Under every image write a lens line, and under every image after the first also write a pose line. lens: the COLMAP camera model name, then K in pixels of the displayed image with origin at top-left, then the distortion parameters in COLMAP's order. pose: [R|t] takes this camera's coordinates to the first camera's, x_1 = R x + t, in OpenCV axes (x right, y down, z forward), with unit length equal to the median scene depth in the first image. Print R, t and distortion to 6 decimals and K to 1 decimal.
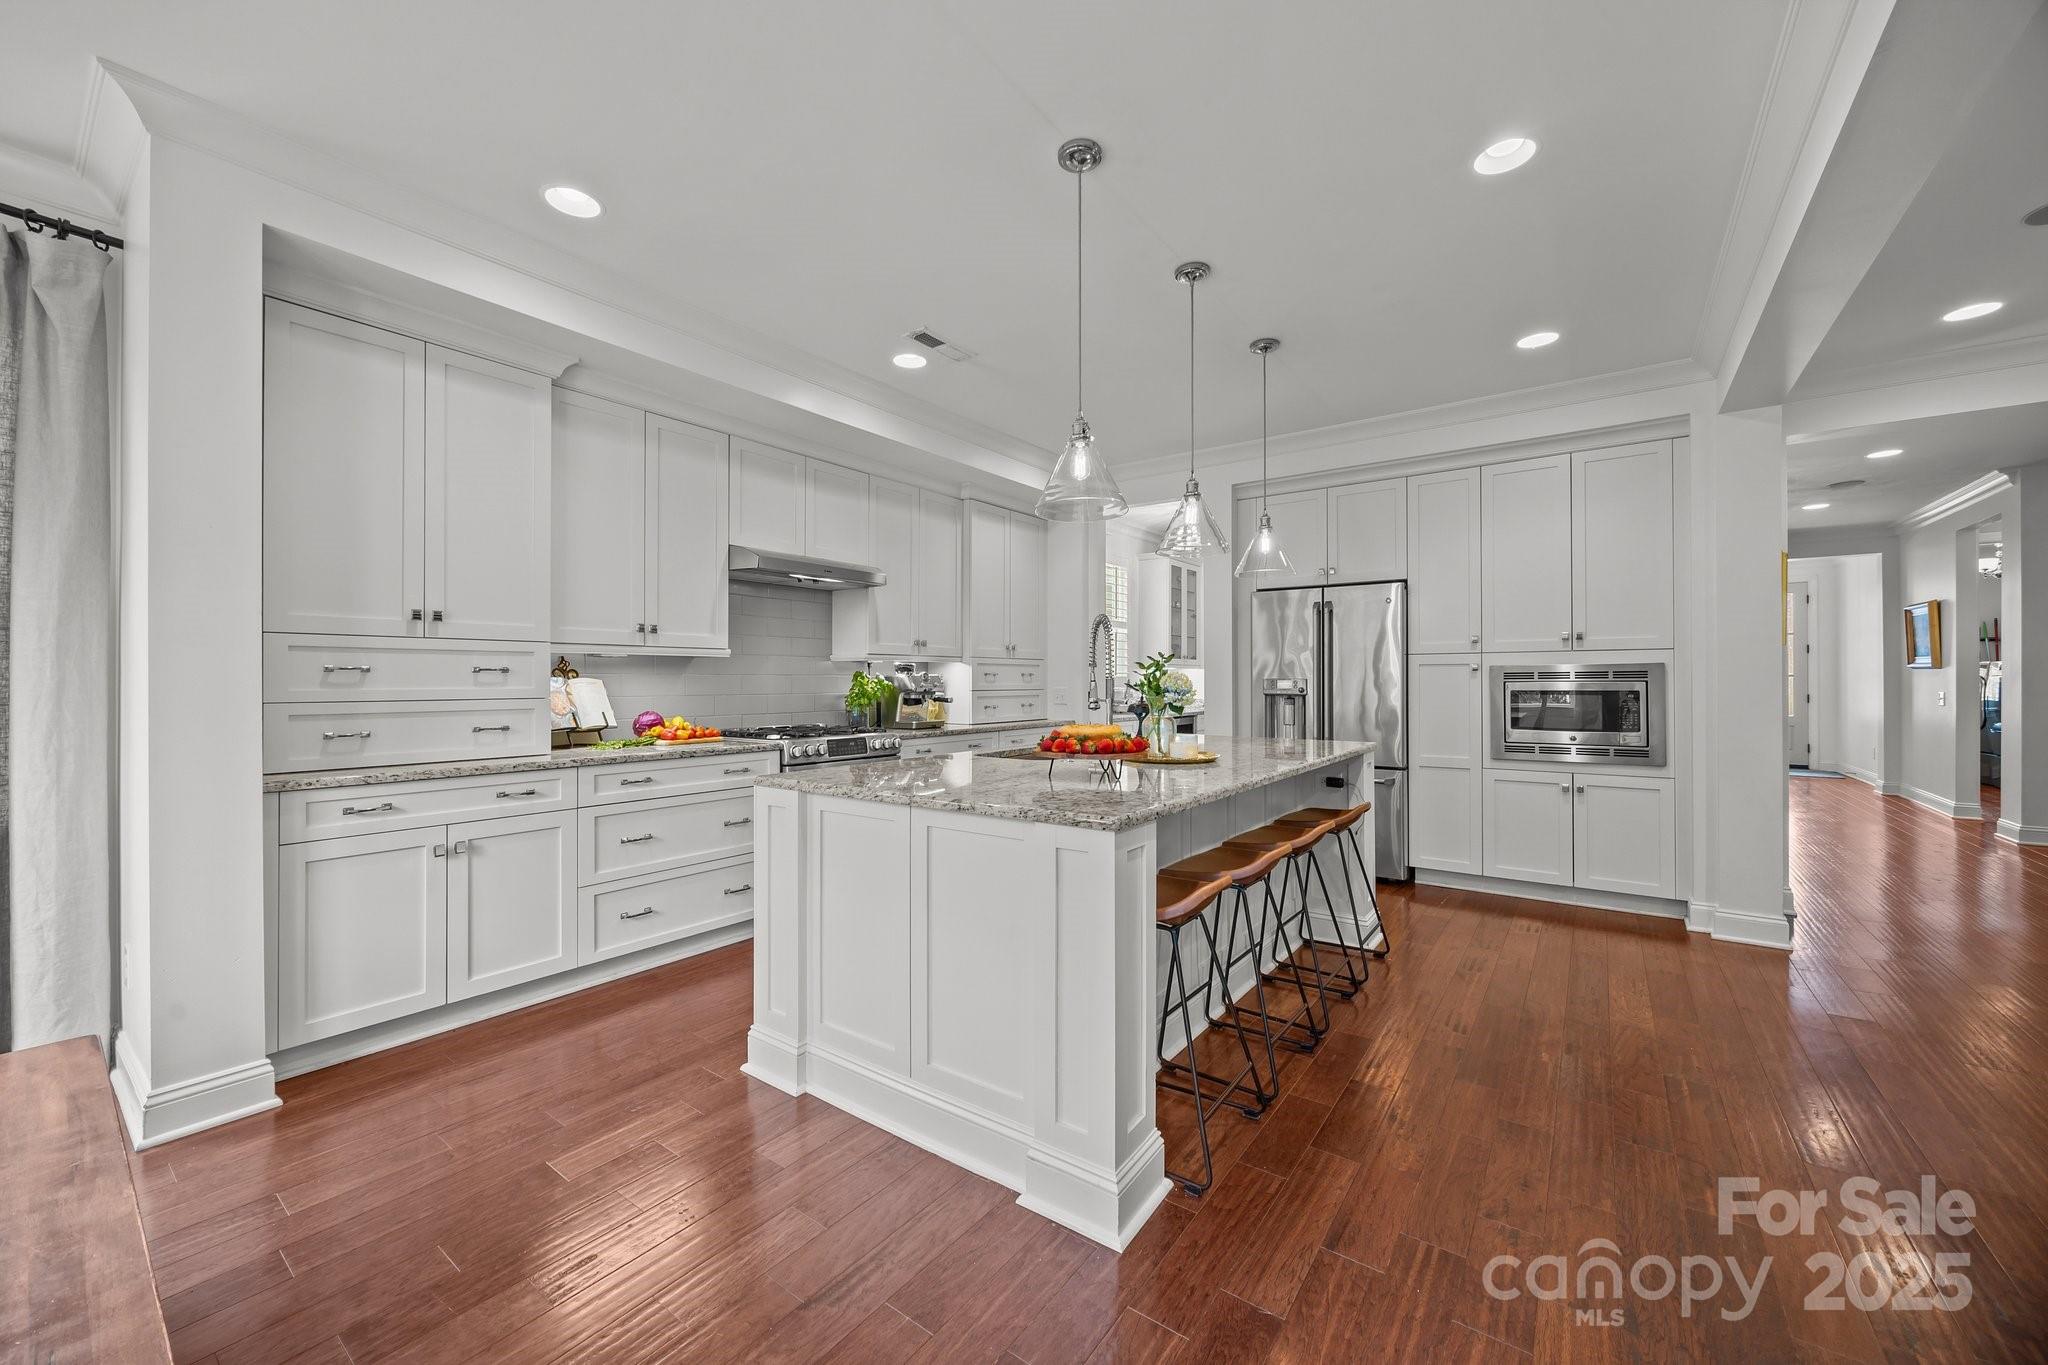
lens RADIAL K [[785.1, 0, 1031.3], [0, 785.1, 681.6], [0, 0, 1]] dist [-0.004949, 0.000760]
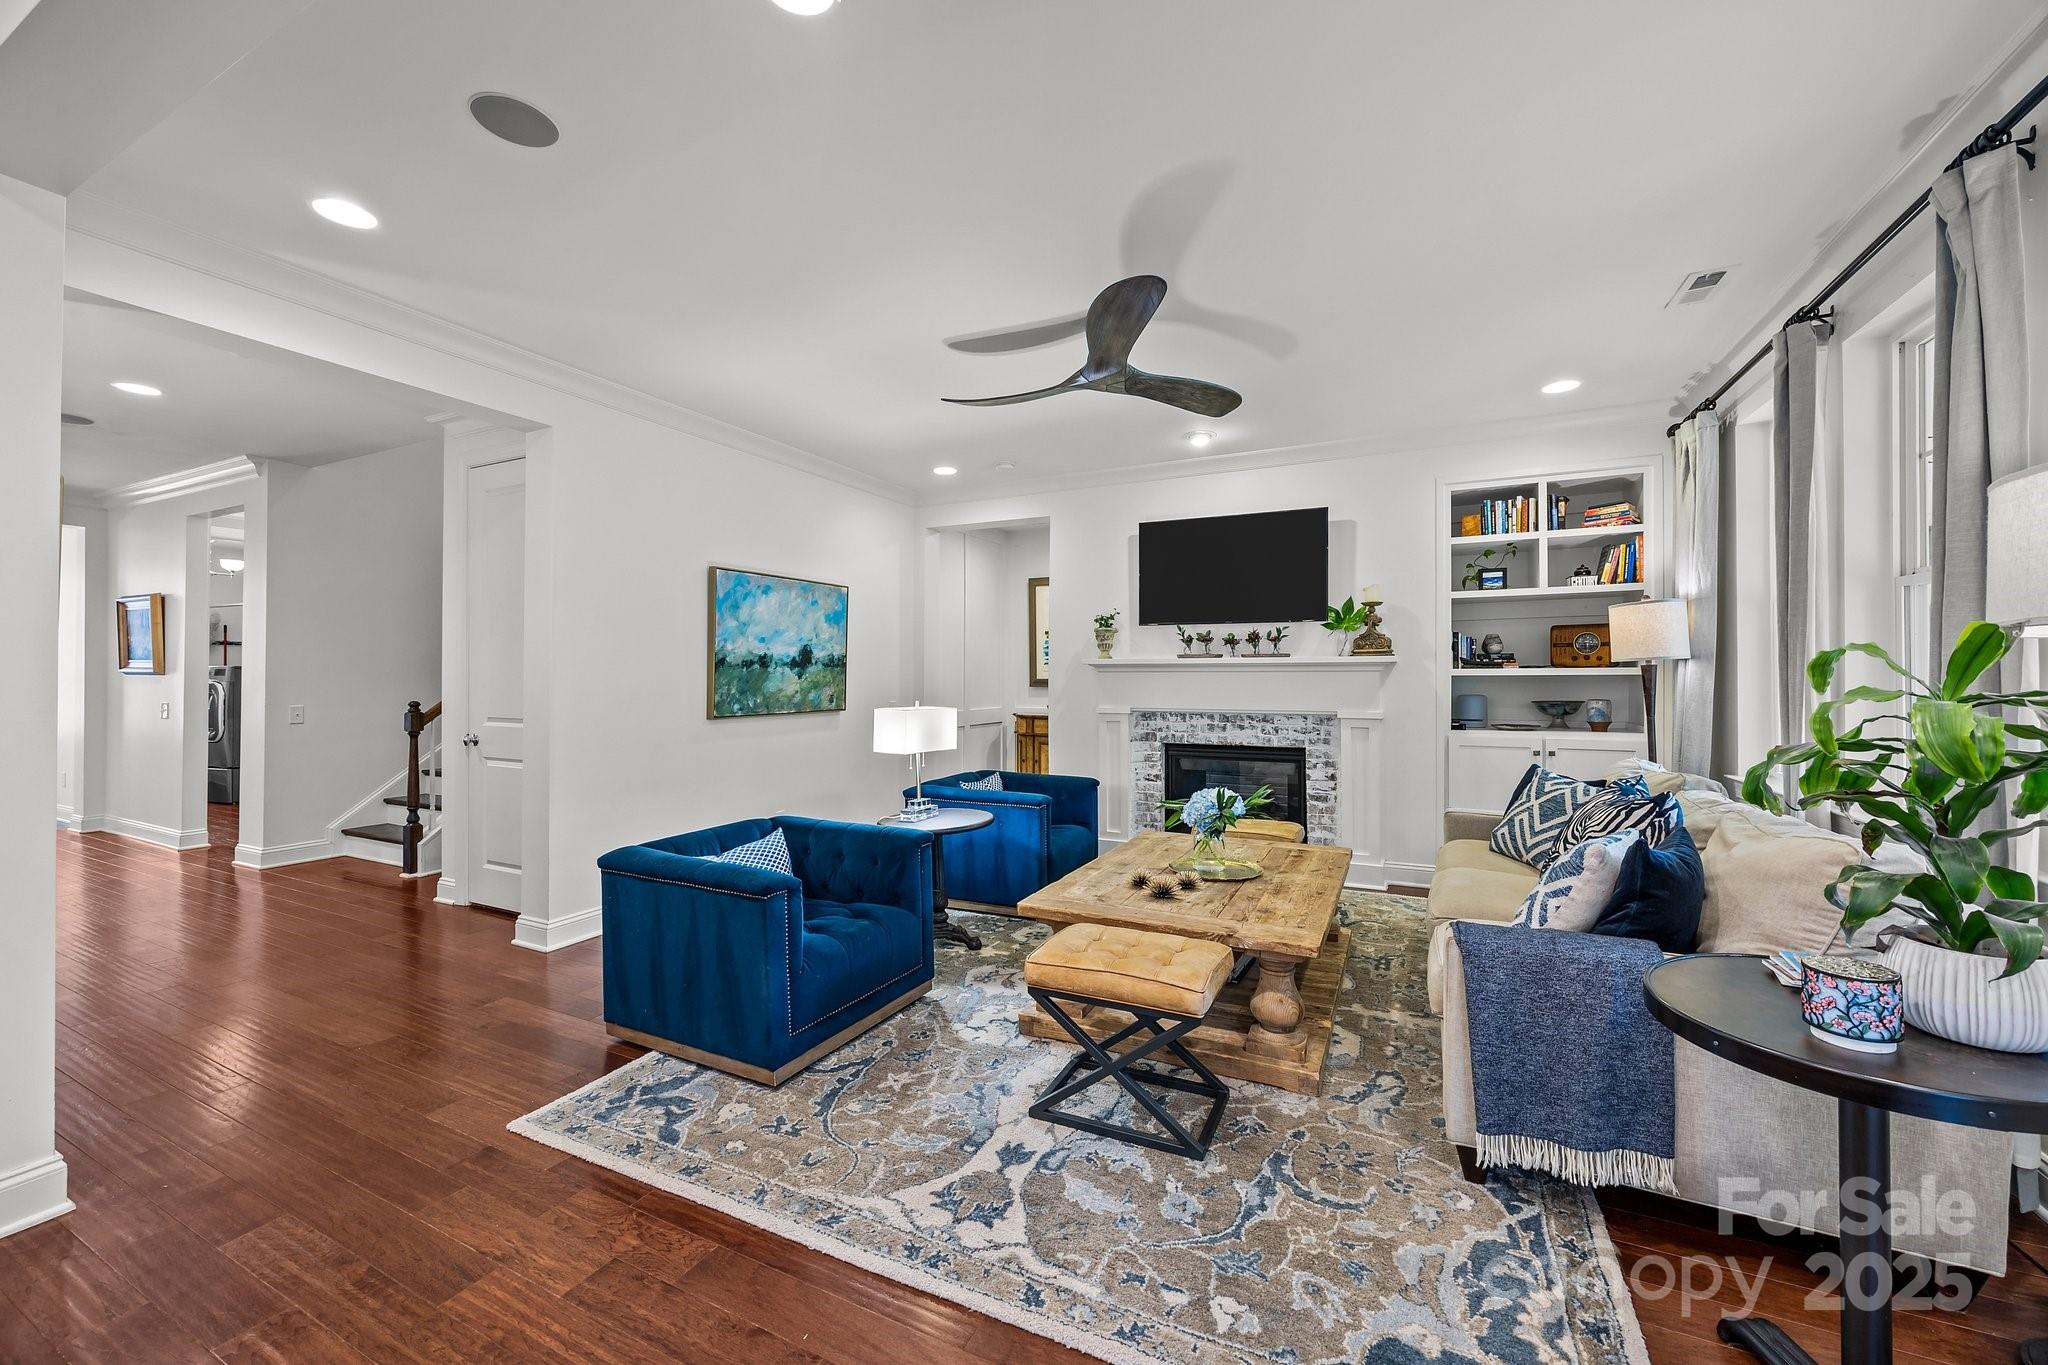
lens RADIAL K [[785.1, 0, 1020.3], [0, 785.1, 674.6], [0, 0, 1]] dist [-0.004949, 0.000760]
pose [[-0.172155, 0.006988, 0.985045, 0.238935], [-0.000712, 0.999974, -0.007218, -0.016600], [-0.985070, -0.001944, -0.172145, 0.325122]]
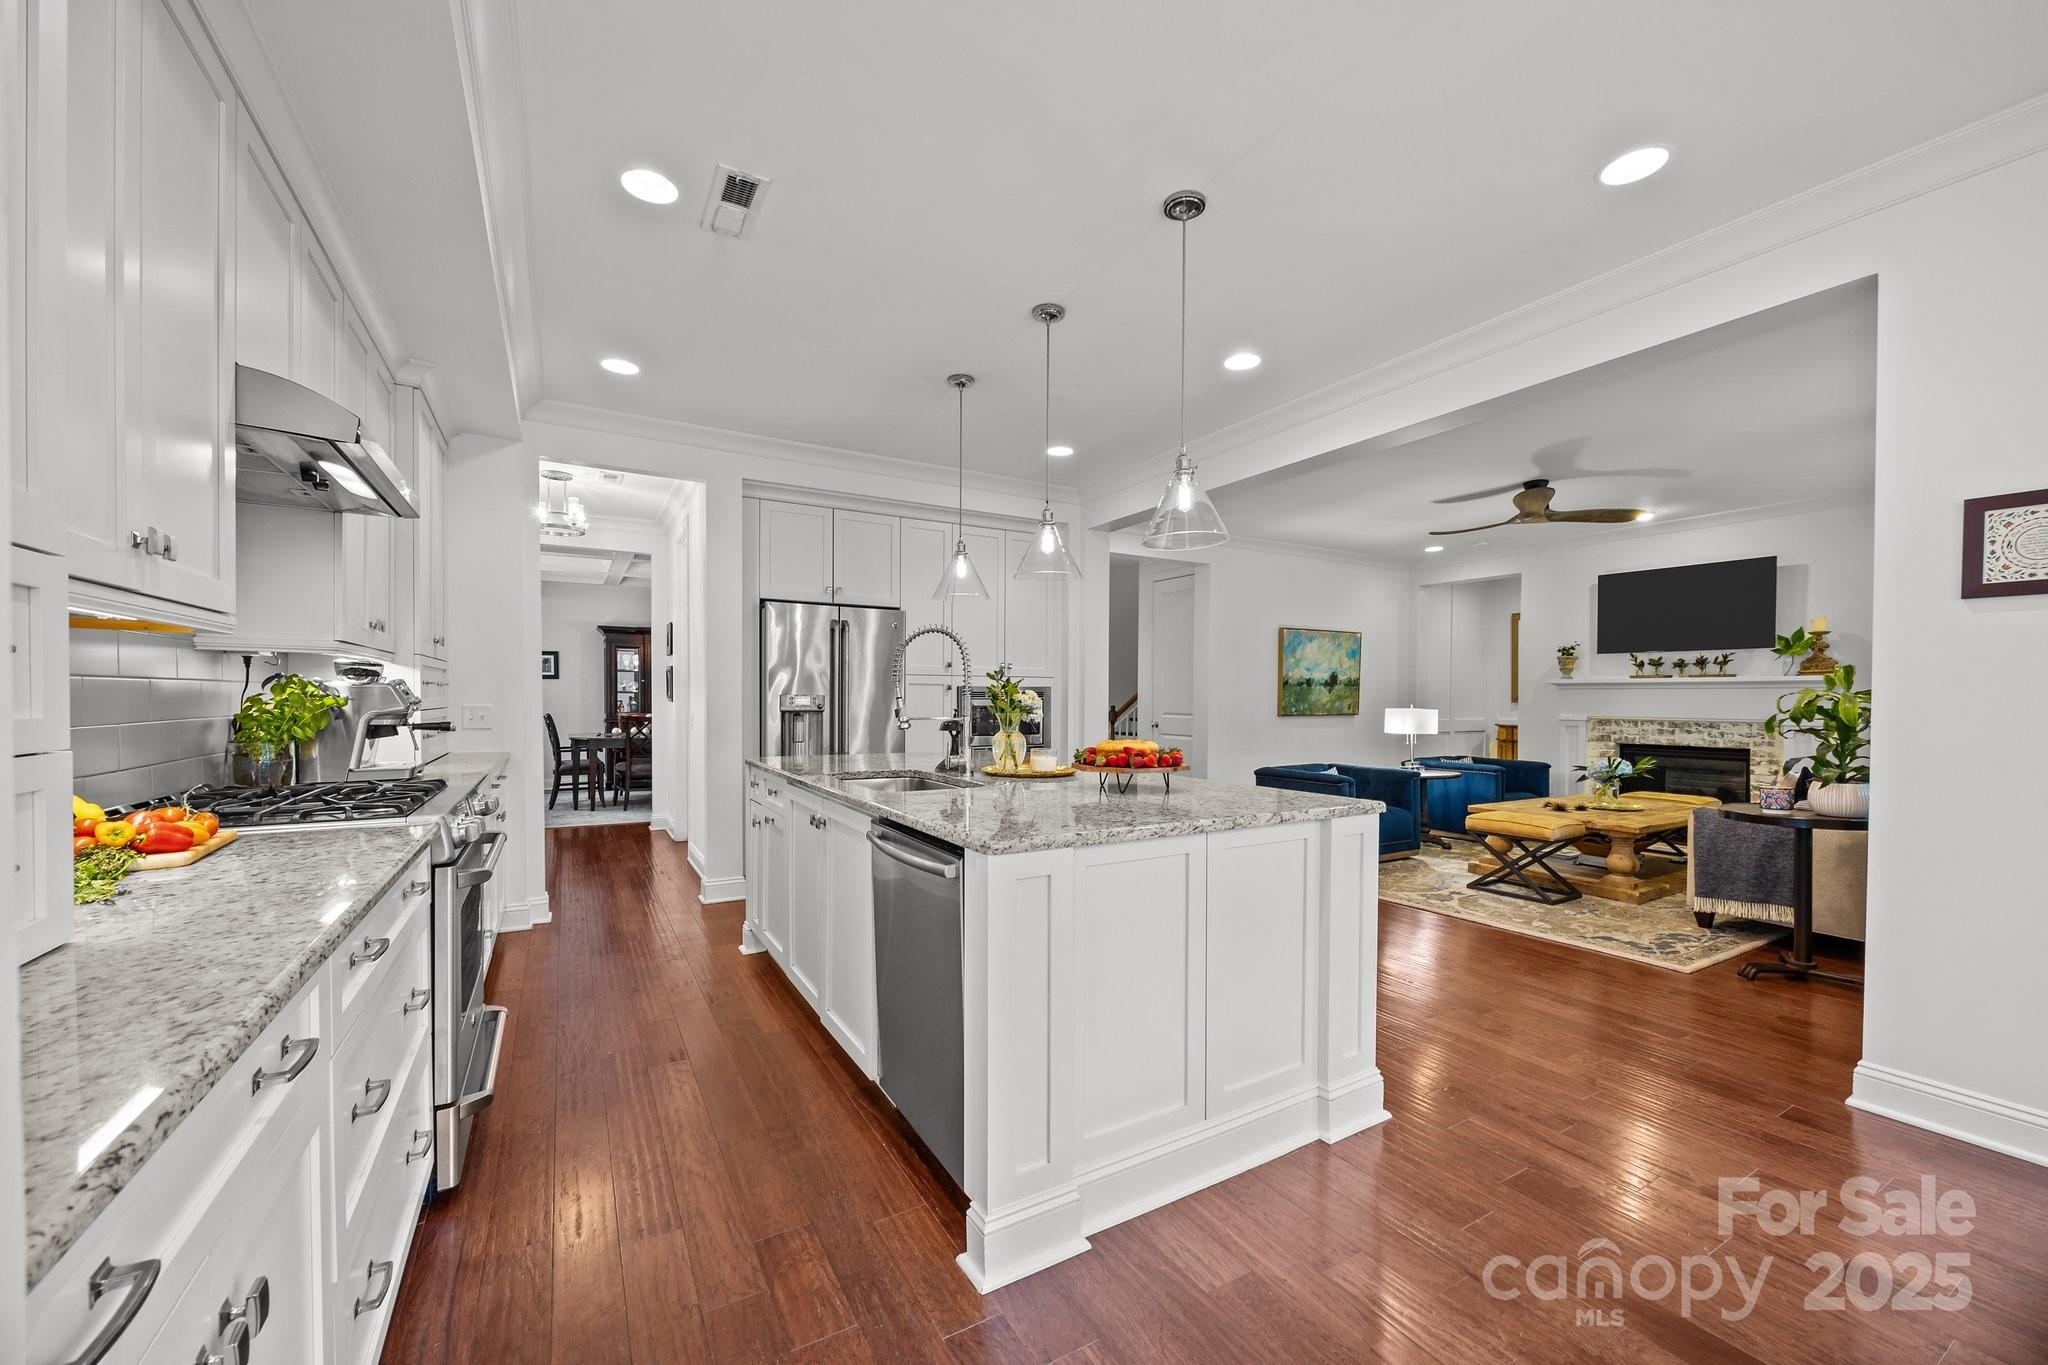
lens RADIAL K [[785.1, 0, 1027.1], [0, 785.1, 707.8], [0, 0, 1]] dist [-0.004949, 0.000760]
pose [[0.397090, -0.006489, 0.917757, -0.476260], [-0.008075, 0.999912, 0.010563, 0.000050], [-0.917744, -0.011605, 0.397002, 0.363485]]
